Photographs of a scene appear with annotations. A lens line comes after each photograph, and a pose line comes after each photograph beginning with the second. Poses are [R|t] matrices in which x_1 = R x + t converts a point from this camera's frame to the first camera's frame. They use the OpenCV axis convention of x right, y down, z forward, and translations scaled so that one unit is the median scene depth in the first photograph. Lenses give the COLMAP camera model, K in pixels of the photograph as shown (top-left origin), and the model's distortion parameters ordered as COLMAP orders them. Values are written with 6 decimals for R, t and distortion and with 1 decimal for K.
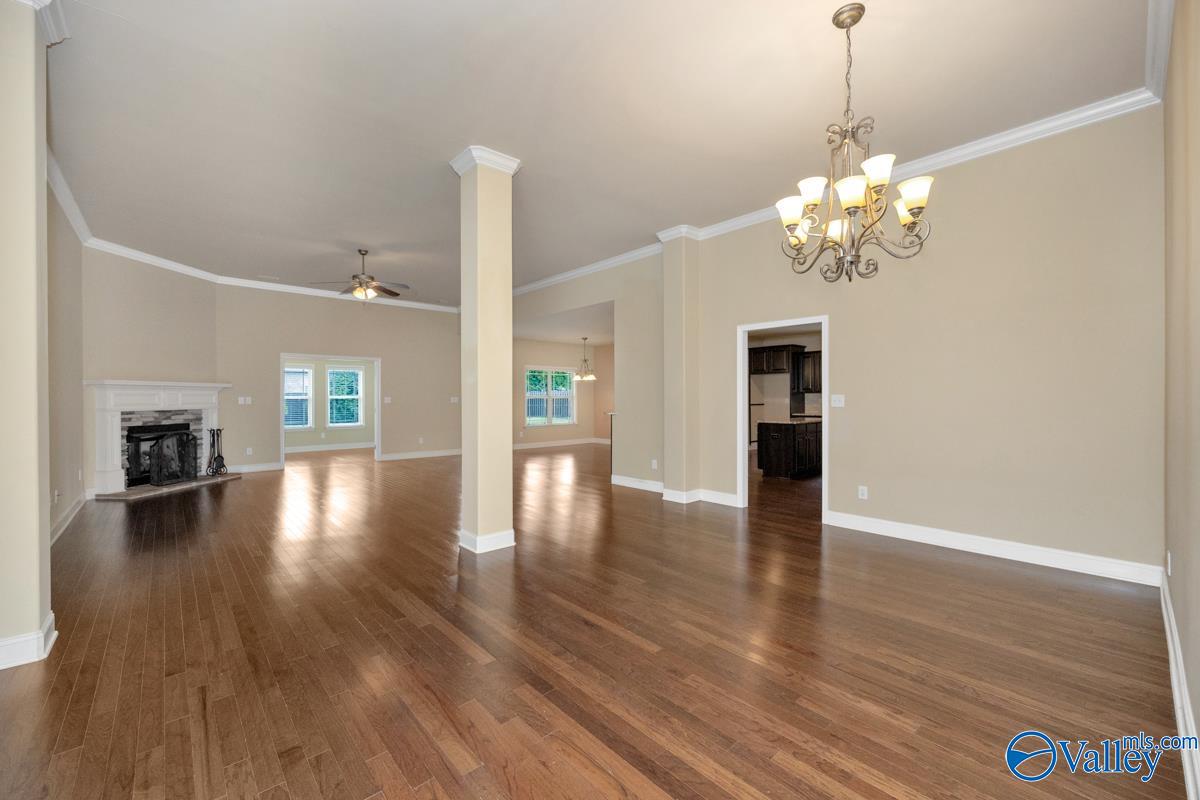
lens RADIAL K [[474.5, 0, 600.0], [0, 474.5, 400.0], [0, 0, 1]] dist [0.000558, 0.000139]
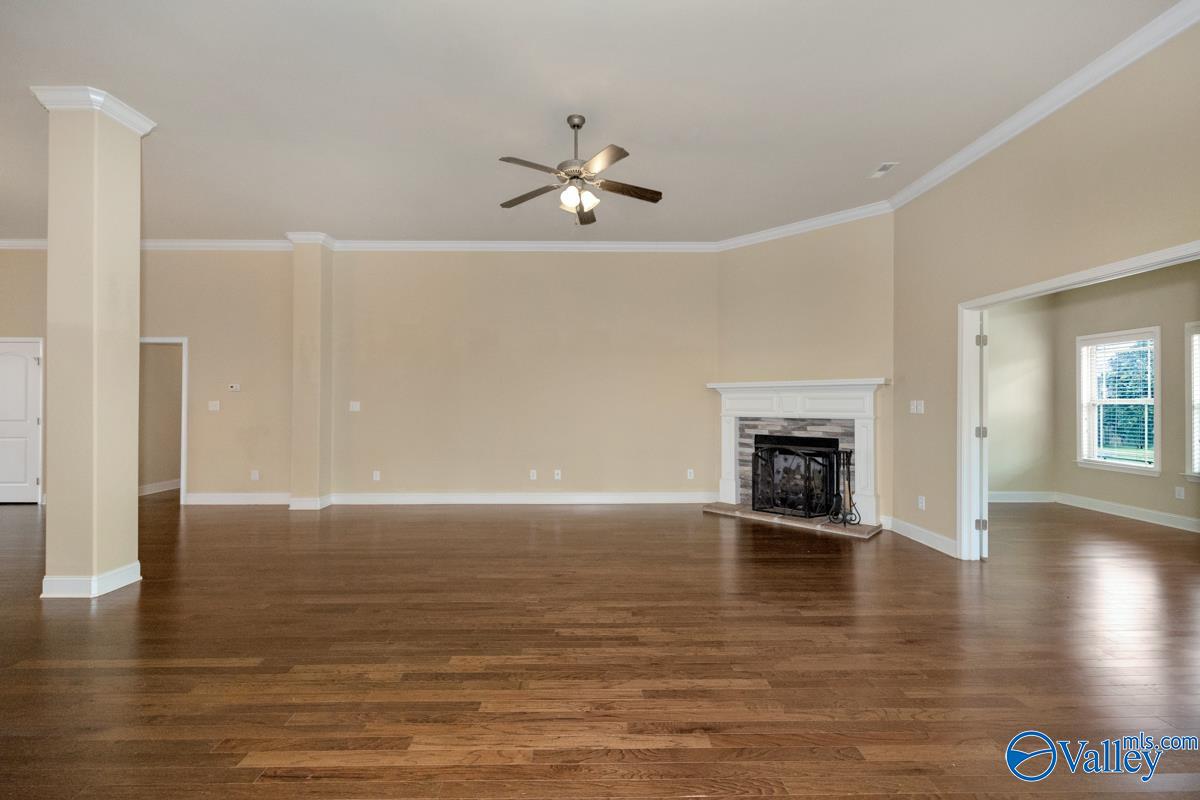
lens RADIAL K [[474.5, 0, 600.0], [0, 474.5, 400.0], [0, 0, 1]] dist [0.000558, 0.000139]
pose [[-0.661586, 0.000694, -0.749869, -0.141212], [0.000118, 1.000000, 0.000822, -0.008002], [0.749869, 0.000455, -0.661586, 1.291617]]
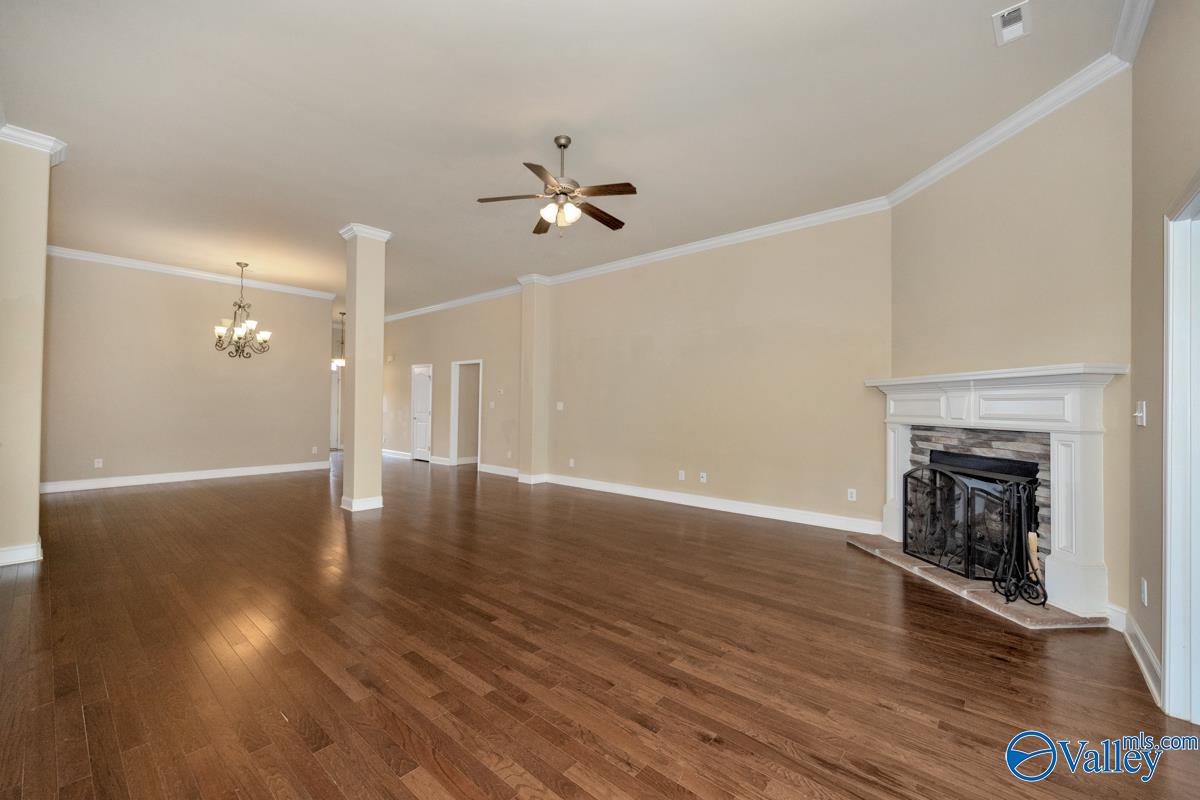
lens RADIAL K [[466.6, 0, 621.6], [0, 466.6, 399.2], [0, 0, 1]] dist [-0.001657, 0.000050]
pose [[-0.988643, -0.004279, -0.150225, -0.471859], [-0.003294, 0.999971, -0.006805, -0.004996], [0.150250, -0.006233, -0.988628, 1.466363]]
